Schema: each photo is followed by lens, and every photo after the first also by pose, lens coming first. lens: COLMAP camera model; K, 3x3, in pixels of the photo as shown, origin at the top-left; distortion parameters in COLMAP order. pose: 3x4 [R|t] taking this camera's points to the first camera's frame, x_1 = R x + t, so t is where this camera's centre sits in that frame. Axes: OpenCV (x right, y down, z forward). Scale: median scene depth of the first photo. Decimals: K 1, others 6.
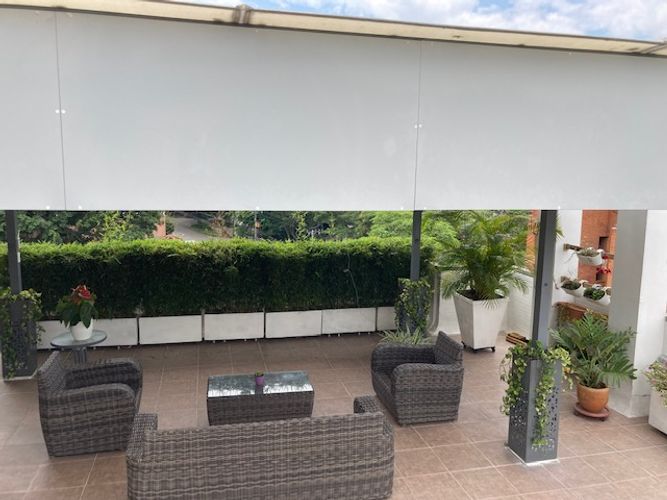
lens RADIAL K [[542.5, 0, 333.5], [0, 542.5, 250.0], [0, 0, 1]] dist [0.012482, 0.003327]
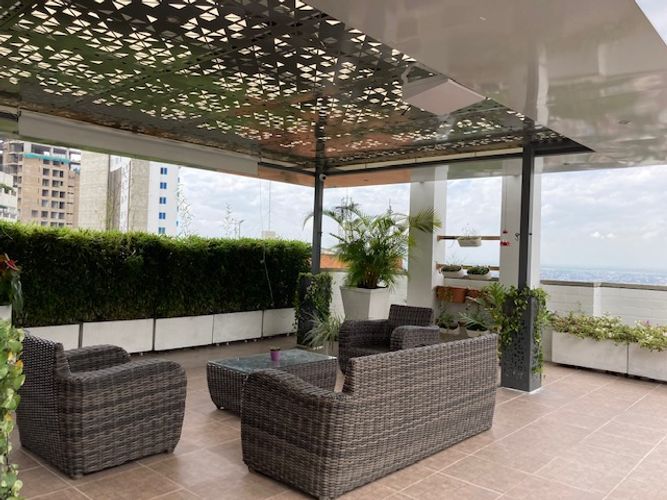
lens RADIAL K [[542.5, 0, 333.5], [0, 542.5, 250.0], [0, 0, 1]] dist [0.012482, 0.003327]
pose [[0.832047, 0.008199, 0.554644, -0.401326], [0.060529, 0.992578, -0.105476, 0.128016], [-0.551393, 0.121333, 0.825375, 0.171415]]
